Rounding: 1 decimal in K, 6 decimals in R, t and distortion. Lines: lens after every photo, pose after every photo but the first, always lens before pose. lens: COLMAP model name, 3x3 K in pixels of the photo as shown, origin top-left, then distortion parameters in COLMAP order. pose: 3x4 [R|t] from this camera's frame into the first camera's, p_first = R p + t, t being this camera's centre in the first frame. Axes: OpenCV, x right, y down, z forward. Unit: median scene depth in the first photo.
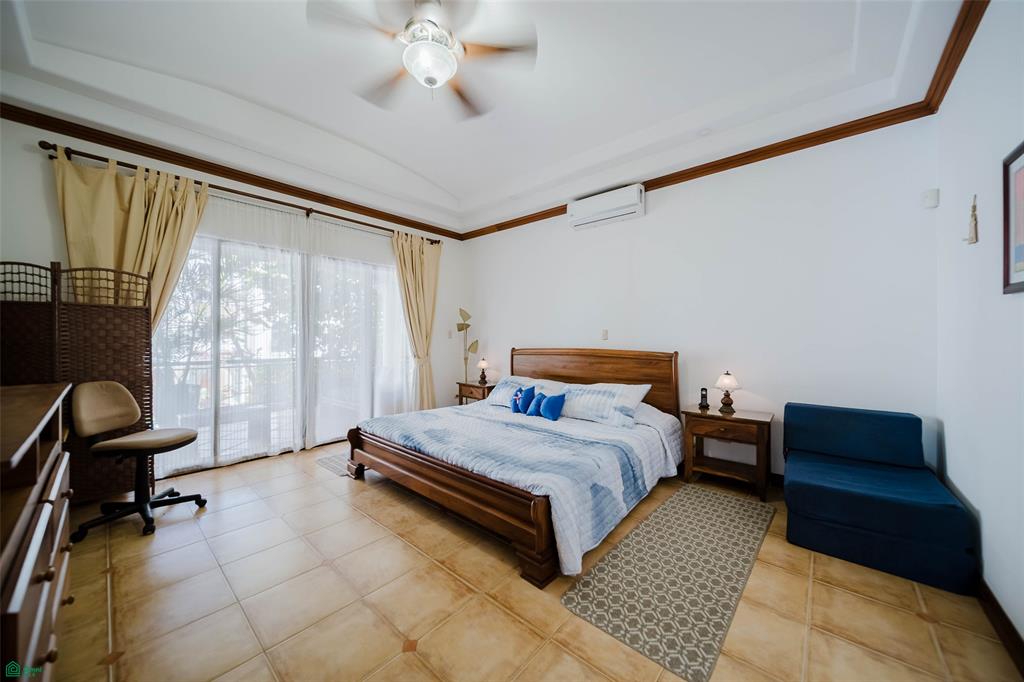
lens RADIAL K [[361.8, 0, 509.1], [0, 361.8, 338.6], [0, 0, 1]] dist [-0.003007, -0.000200]
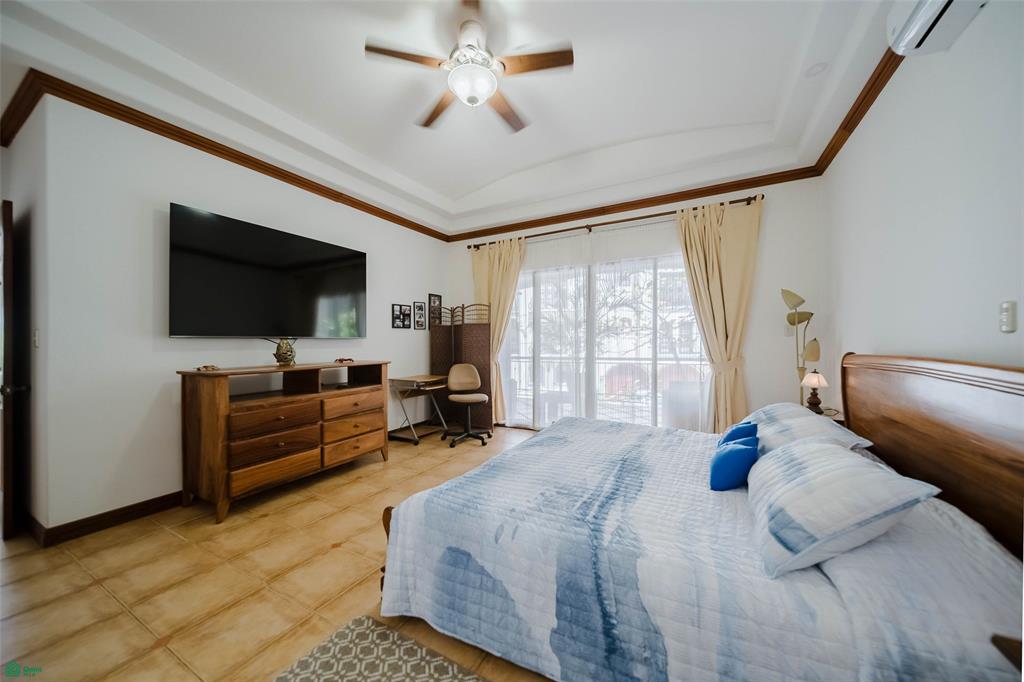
lens RADIAL K [[361.8, 0, 510.4], [0, 361.8, 343.2], [0, 0, 1]] dist [-0.003007, -0.000200]
pose [[0.214558, -0.004398, -0.976701, 0.707593], [0.010874, 0.999939, -0.002114, 0.013340], [0.976651, -0.010167, 0.214592, 0.731337]]
